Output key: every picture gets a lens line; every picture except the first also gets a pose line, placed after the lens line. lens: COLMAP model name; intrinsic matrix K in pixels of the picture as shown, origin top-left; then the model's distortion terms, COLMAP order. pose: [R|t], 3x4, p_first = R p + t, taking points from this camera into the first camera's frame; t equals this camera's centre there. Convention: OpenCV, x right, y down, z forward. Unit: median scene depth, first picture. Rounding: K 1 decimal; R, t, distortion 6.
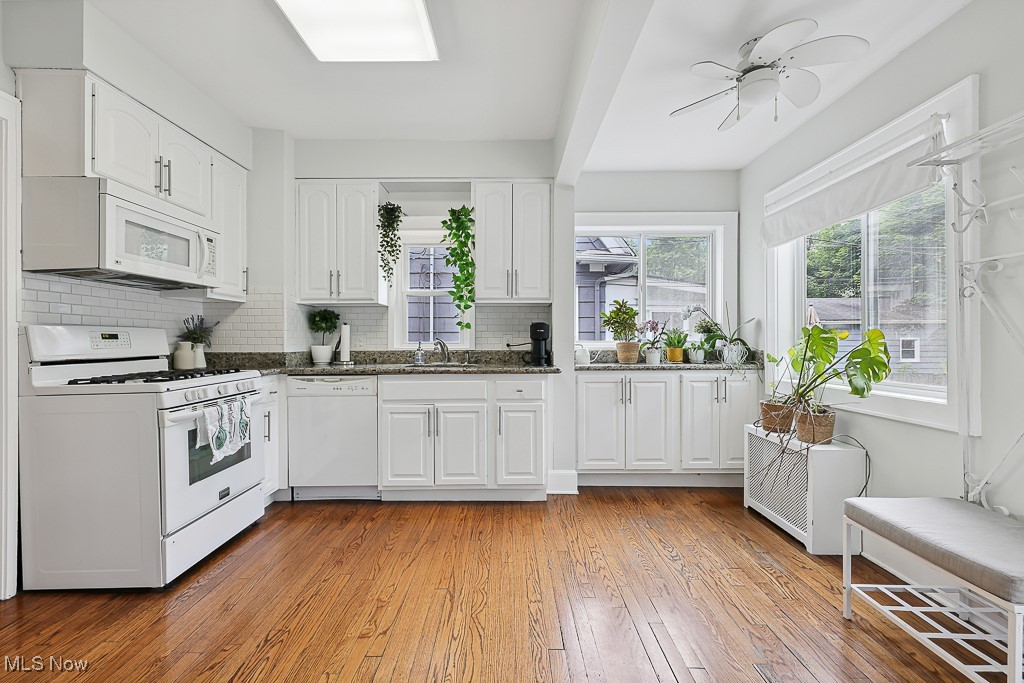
lens RADIAL K [[440.1, 0, 512.8], [0, 440.1, 341.5], [0, 0, 1]] dist [0.001793, 0.000853]
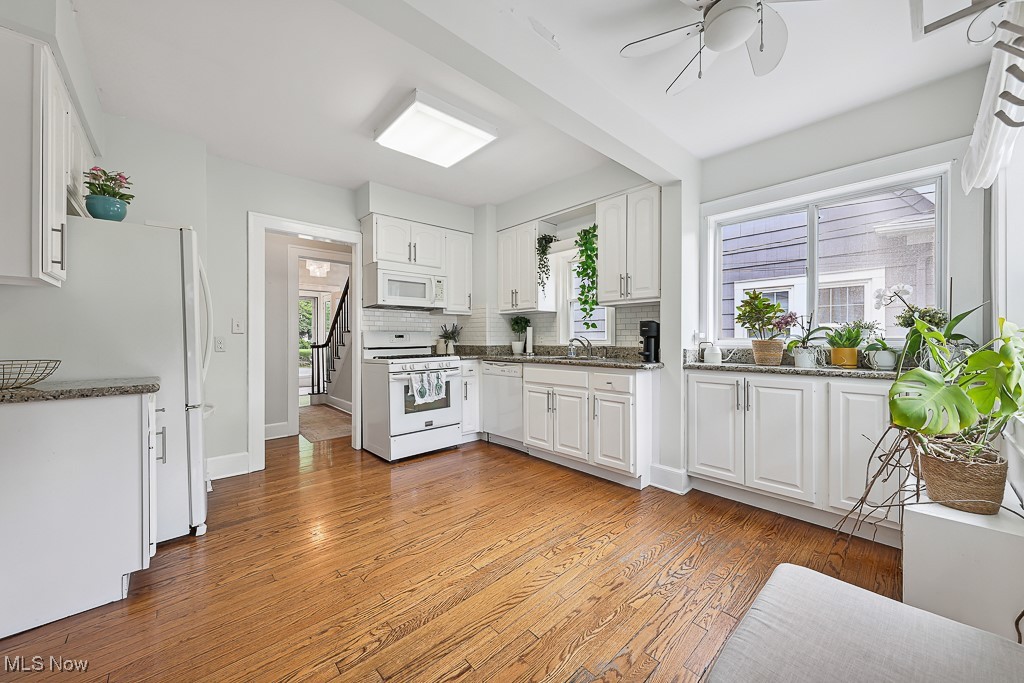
lens RADIAL K [[383.7, 0, 513.3], [0, 383.7, 339.5], [0, 0, 1]] dist [0.008227, 0.000034]
pose [[0.669447, 0.002073, -0.742857, 0.545127], [-0.000078, 0.999996, 0.002719, -0.001101], [0.742860, -0.001762, 0.669444, 0.155392]]
